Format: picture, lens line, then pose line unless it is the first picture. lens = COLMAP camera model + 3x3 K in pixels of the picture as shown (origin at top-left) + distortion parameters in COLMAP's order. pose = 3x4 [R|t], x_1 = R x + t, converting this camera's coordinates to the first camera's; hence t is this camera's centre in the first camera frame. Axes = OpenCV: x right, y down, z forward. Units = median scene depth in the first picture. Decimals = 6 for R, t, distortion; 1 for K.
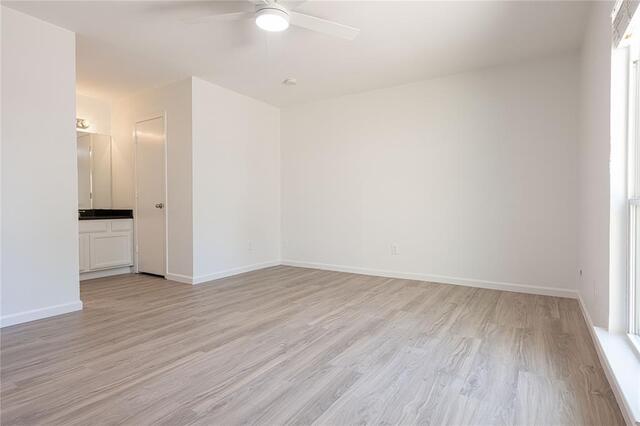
lens RADIAL K [[344.3, 0, 319.9], [0, 344.3, 212.4], [0, 0, 1]] dist [-0.001726, 0.000734]
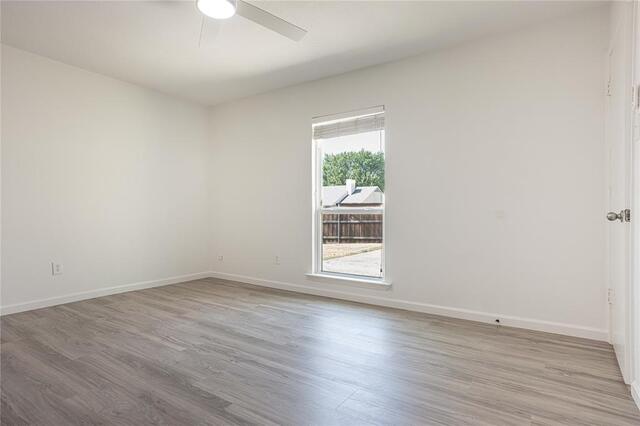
lens RADIAL K [[344.3, 0, 319.9], [0, 344.3, 213.5], [0, 0, 1]] dist [-0.001726, 0.000734]
pose [[0.027428, 0.001277, 0.999623, -0.976922], [0.011039, 0.999938, -0.001580, -0.014498], [-0.999563, 0.011078, 0.027412, 0.689863]]
